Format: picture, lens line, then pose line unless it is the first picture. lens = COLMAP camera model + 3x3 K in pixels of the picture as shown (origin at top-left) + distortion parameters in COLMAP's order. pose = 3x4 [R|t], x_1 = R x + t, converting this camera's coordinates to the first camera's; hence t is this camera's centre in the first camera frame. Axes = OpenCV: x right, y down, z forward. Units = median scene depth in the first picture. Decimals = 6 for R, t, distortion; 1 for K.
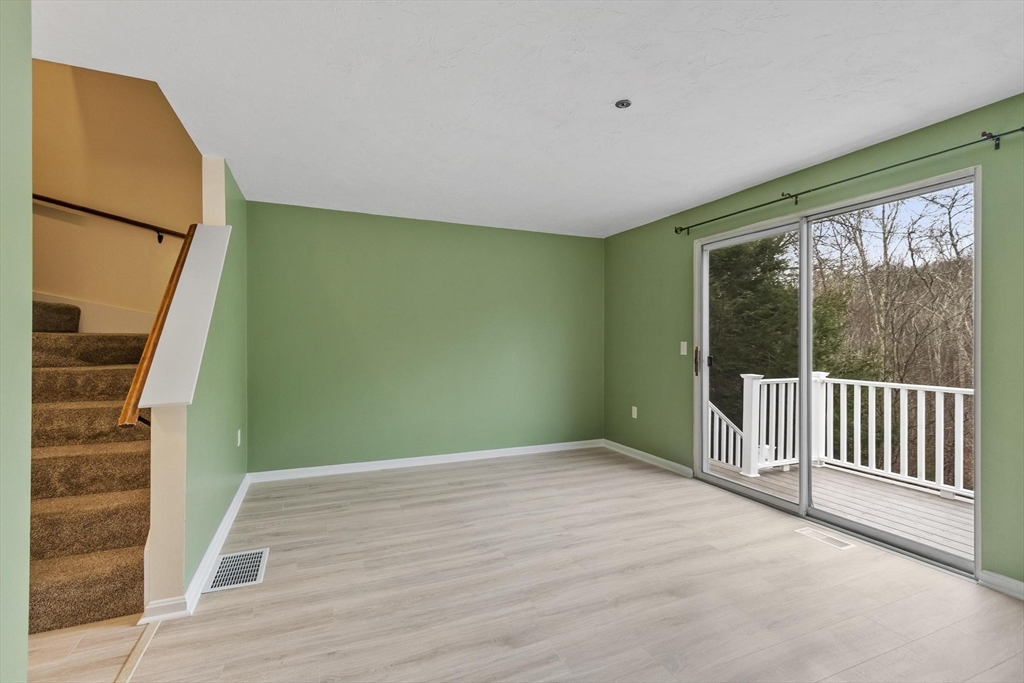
lens RADIAL K [[458.6, 0, 509.9], [0, 458.6, 337.6], [0, 0, 1]] dist [-0.000586, -0.000328]
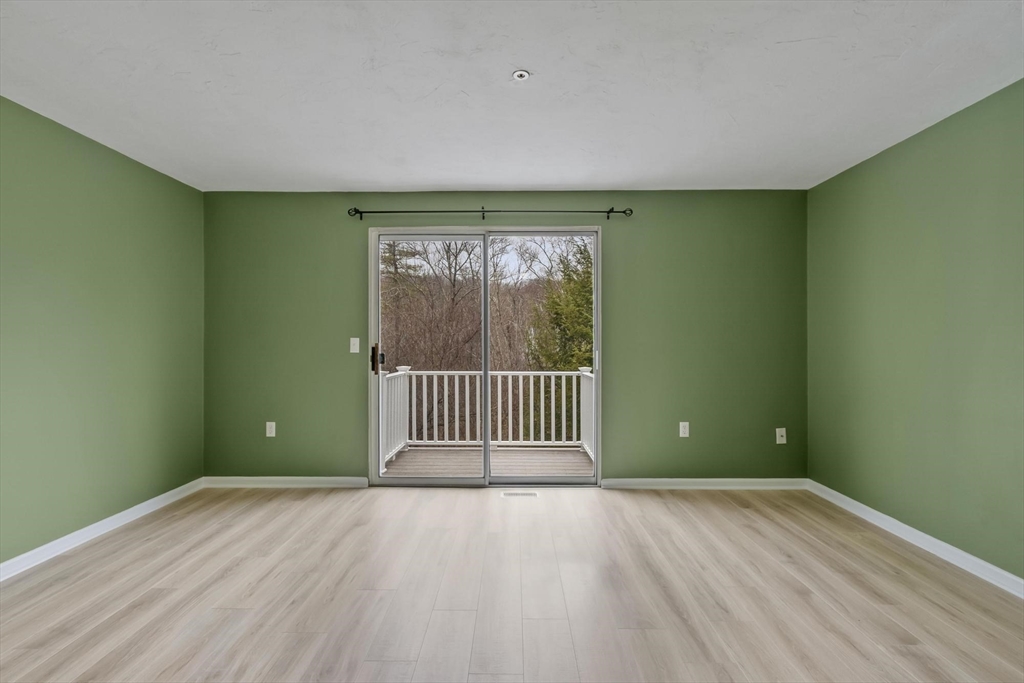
lens RADIAL K [[476.3, 0, 512.0], [0, 476.3, 341.5], [0, 0, 1]] dist [-0.001681, -0.000008]
pose [[0.397289, -0.000653, 0.917693, -0.452383], [-0.004211, 0.999988, 0.002534, 0.015420], [-0.917684, -0.004871, 0.397282, 0.453587]]
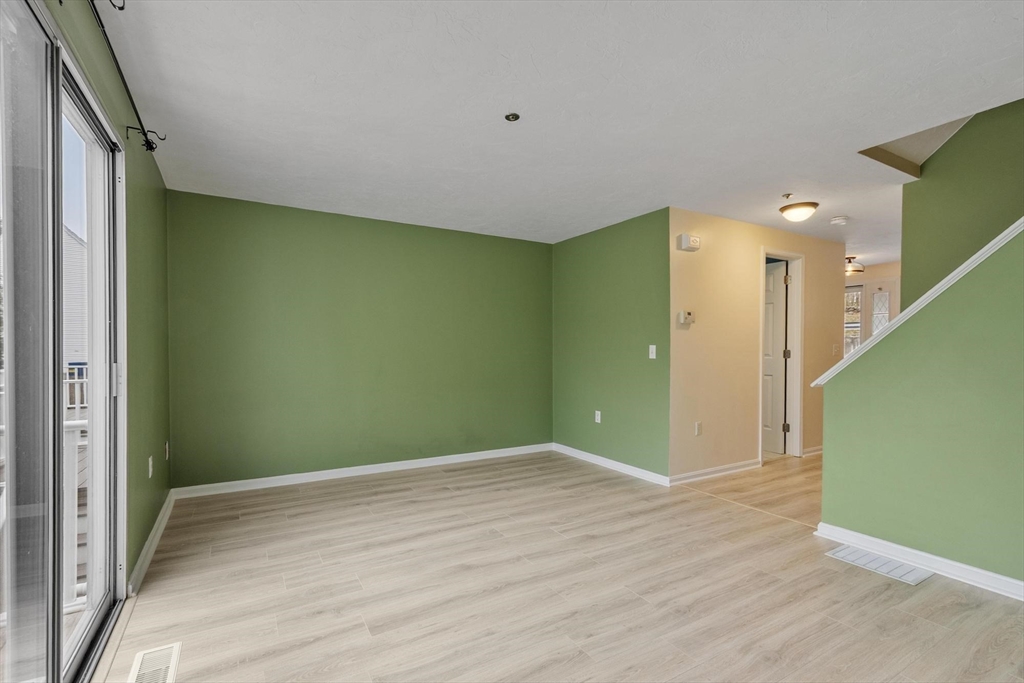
lens RADIAL K [[458.6, 0, 509.9], [0, 458.6, 337.6], [0, 0, 1]] dist [-0.000586, -0.000328]
pose [[-0.992709, -0.005016, -0.120429, 0.268856], [-0.001870, 0.999654, -0.026227, 0.020398], [0.120519, -0.025811, -0.992375, 1.470926]]
